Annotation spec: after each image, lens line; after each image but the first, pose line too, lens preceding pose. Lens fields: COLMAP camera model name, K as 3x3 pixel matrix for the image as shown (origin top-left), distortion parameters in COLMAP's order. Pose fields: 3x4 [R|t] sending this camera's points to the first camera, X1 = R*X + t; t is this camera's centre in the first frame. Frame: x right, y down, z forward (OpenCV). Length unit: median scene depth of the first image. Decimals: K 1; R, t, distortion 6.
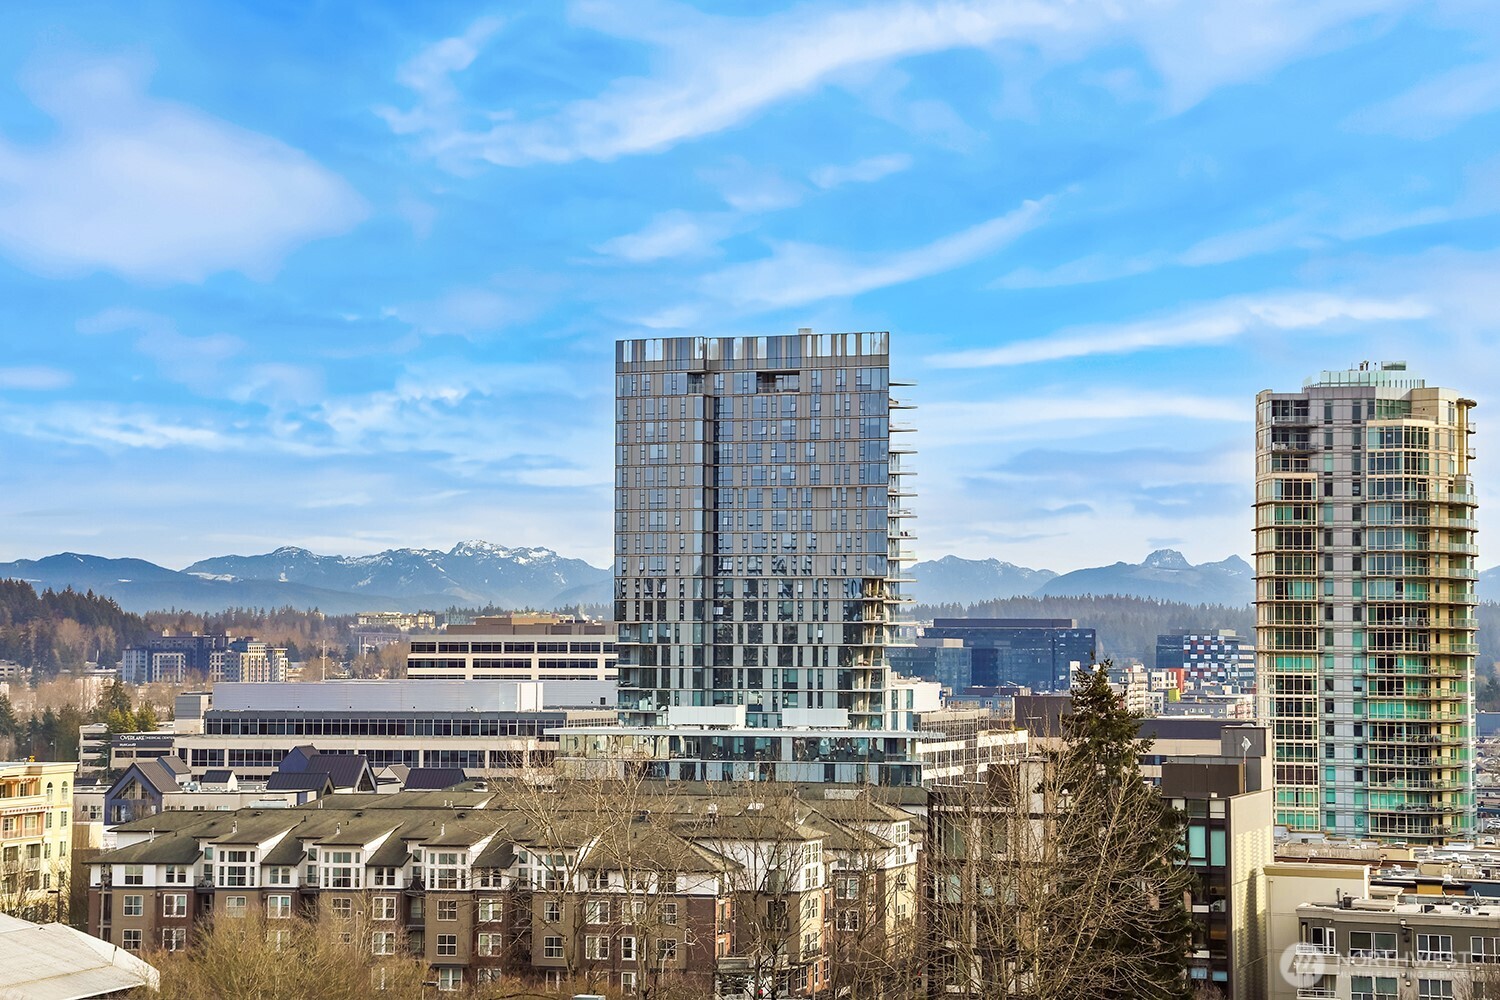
lens RADIAL K [[3748.2, 0, 750.0], [0, 3748.2, 500.0], [0, 0, 1]] dist [0.467369, -0.275473]
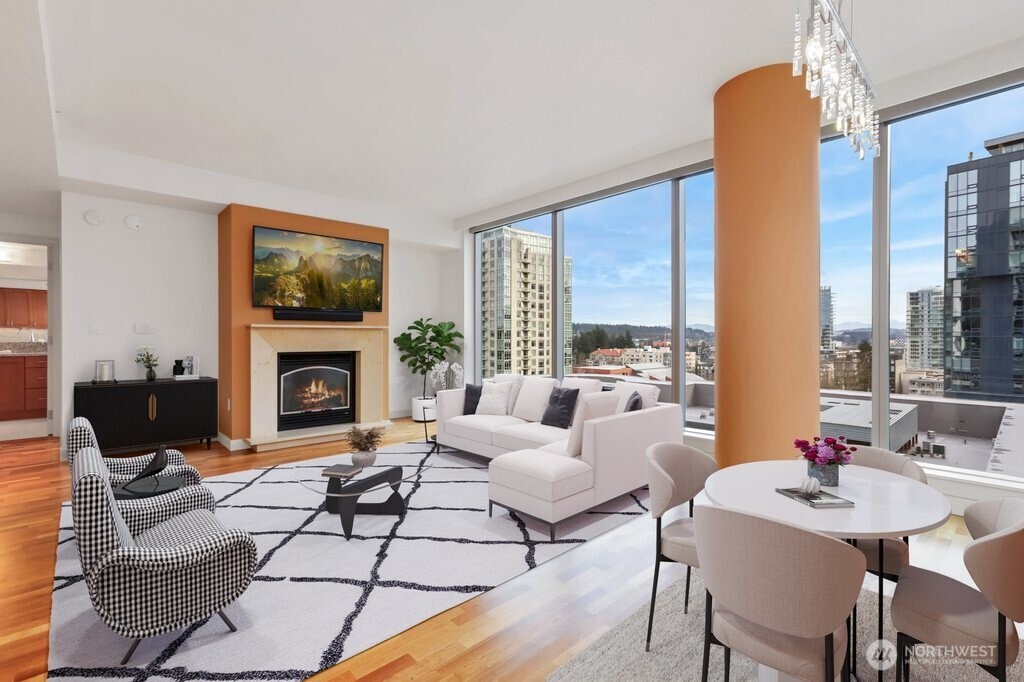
lens RADIAL K [[482.4, 0, 493.2], [0, 482.4, 343.3], [0, 0, 1]] dist [-0.036395, 0.019927]
pose [[0.837217, 0.004417, -0.546852, 0.001728], [0.025146, 0.998599, 0.046564, 0.010096], [0.546292, -0.052736, 0.835933, 0.656798]]
